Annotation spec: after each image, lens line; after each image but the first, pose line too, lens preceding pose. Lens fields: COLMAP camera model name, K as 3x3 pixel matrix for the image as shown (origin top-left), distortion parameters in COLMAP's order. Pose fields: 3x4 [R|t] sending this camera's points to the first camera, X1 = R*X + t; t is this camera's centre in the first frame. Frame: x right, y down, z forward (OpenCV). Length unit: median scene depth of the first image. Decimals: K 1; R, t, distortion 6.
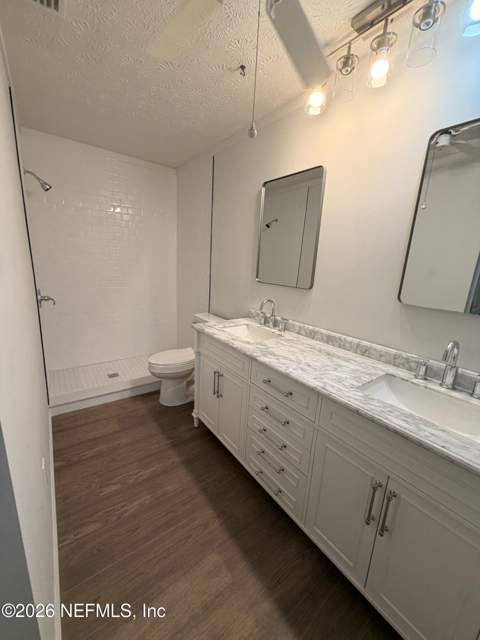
lens RADIAL K [[254.3, 0, 239.0], [0, 254.3, 318.9], [0, 0, 1]] dist [-0.000780, -0.000290]
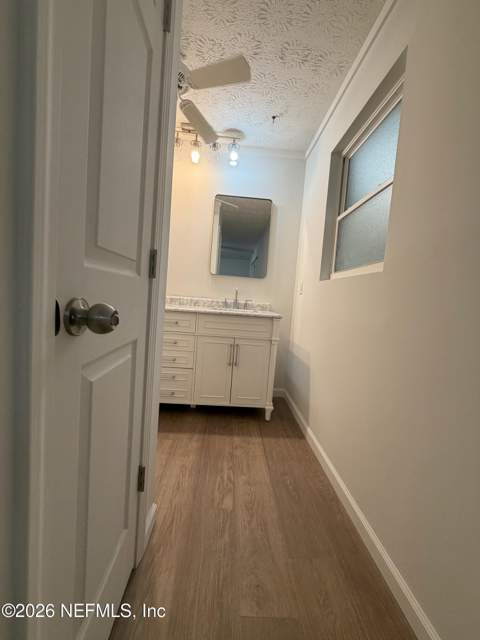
lens RADIAL K [[254.3, 0, 239.0], [0, 254.3, 318.9], [0, 0, 1]] dist [-0.000780, -0.000290]
pose [[0.562492, -0.075217, 0.823374, -0.681289], [0.140058, 0.990130, -0.005230, 0.248262], [-0.814853, 0.118262, 0.567475, -0.190482]]
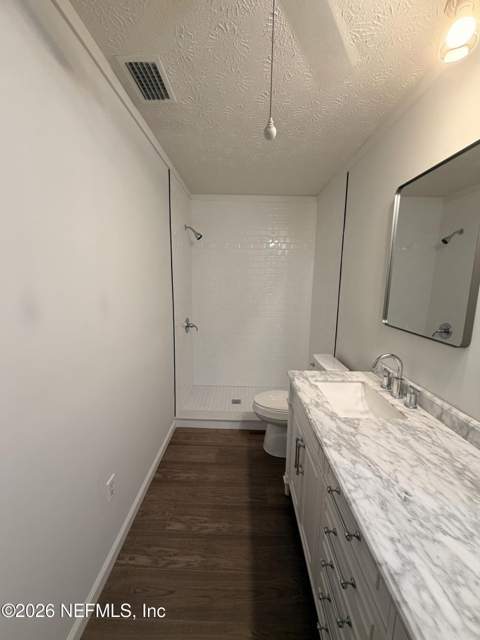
lens RADIAL K [[254.3, 0, 239.0], [0, 254.3, 318.9], [0, 0, 1]] dist [-0.000780, -0.000290]
pose [[0.791854, 0.051680, -0.608519, 0.232340], [-0.110133, 0.992161, -0.059053, -0.095751], [0.600697, 0.113780, 0.791339, 0.247932]]
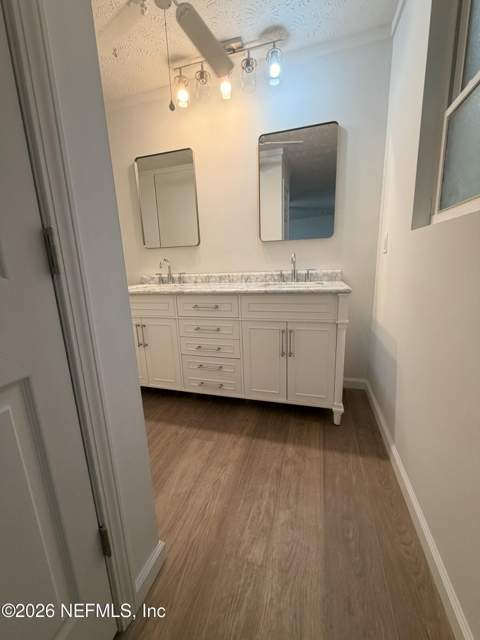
lens RADIAL K [[254.3, 0, 239.0], [0, 254.3, 318.9], [0, 0, 1]] dist [-0.000780, -0.000290]
pose [[0.800641, -0.206287, 0.562511, -0.371411], [0.210365, 0.975874, 0.058458, 0.224555], [-0.560999, 0.071528, 0.824720, -0.159157]]
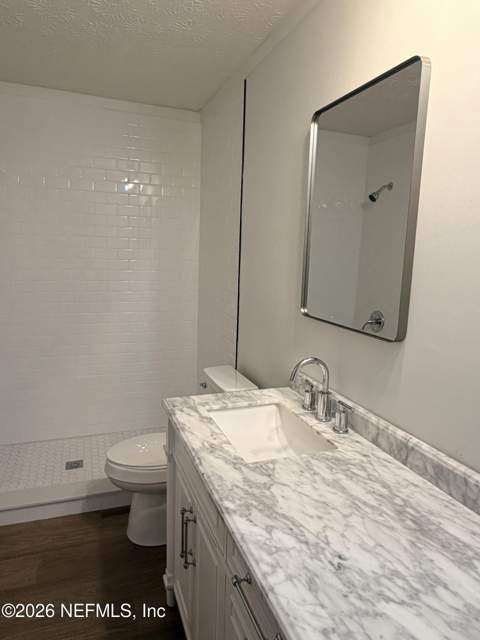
lens RADIAL K [[423.0, 0, 240.0], [0, 423.0, 320.0], [0, 0, 1]] dist [-0.000781, -0.000469]
pose [[0.960150, 0.022585, -0.278570, 0.229285], [-0.044781, 0.996284, -0.073575, -0.093528], [0.275873, 0.083118, 0.957593, 0.265142]]
